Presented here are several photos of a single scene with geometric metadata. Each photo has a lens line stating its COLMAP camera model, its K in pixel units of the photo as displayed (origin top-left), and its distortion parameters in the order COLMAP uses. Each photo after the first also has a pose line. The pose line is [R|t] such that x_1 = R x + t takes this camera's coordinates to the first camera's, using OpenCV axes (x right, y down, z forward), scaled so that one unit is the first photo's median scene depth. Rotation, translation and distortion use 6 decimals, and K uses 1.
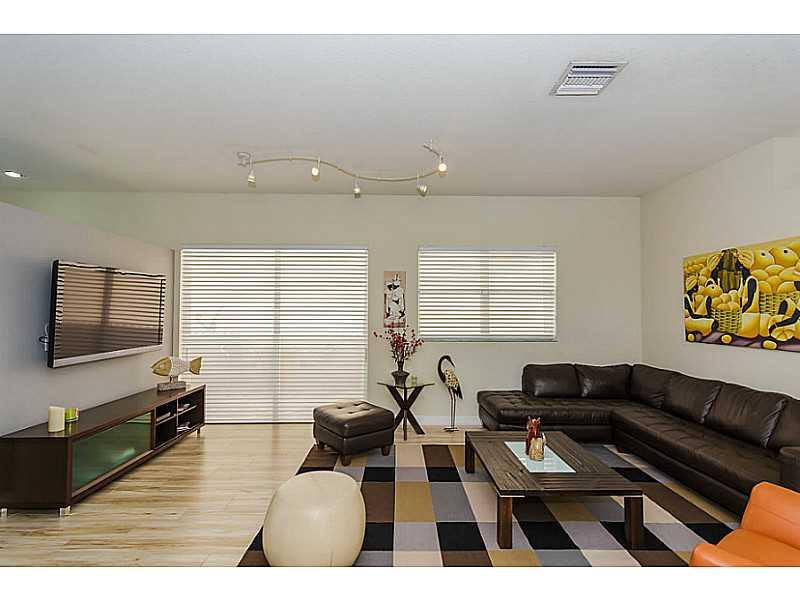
lens RADIAL K [[386.0, 0, 400.9], [0, 386.0, 301.8], [0, 0, 1]] dist [0.002592, 0.000166]
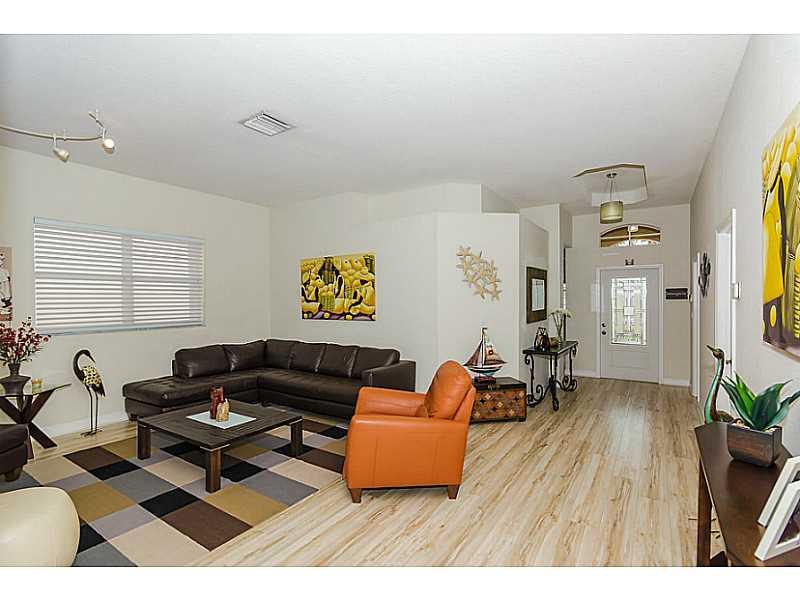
lens RADIAL K [[386.0, 0, 400.9], [0, 386.0, 301.8], [0, 0, 1]] dist [0.002592, 0.000166]
pose [[0.563272, -0.014329, 0.826147, -0.230402], [-0.012944, 0.999574, 0.026163, -0.001403], [-0.826170, -0.025431, 0.562846, -0.090955]]
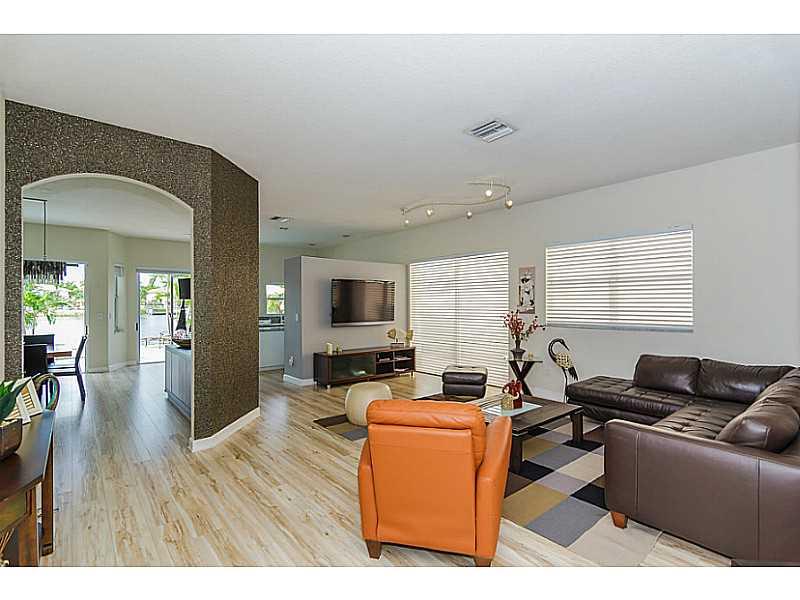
lens RADIAL K [[391.7, 0, 400.0], [0, 391.7, 300.0], [0, 0, 1]] dist [0.000553, 0.000041]
pose [[0.633967, -0.010811, -0.773285, 0.823481], [0.027357, 0.999590, 0.008453, 0.002570], [0.772876, -0.026514, 0.634003, -0.099412]]
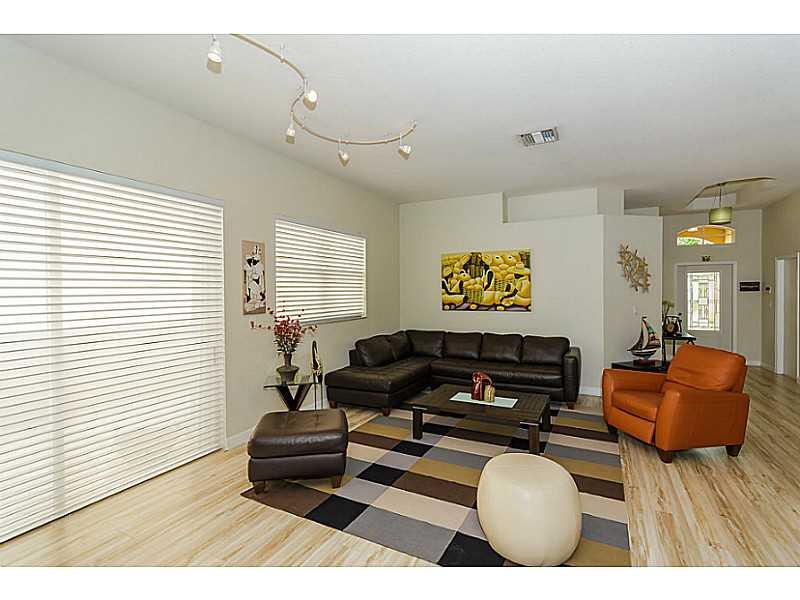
lens RADIAL K [[381.6, 0, 400.0], [0, 381.6, 300.0], [0, 0, 1]] dist [-0.000540, -0.000478]
pose [[0.476739, -0.030807, 0.878505, -0.669444], [-0.013125, 0.999025, 0.042156, 0.002203], [-0.878947, -0.031628, 0.475869, 0.457202]]
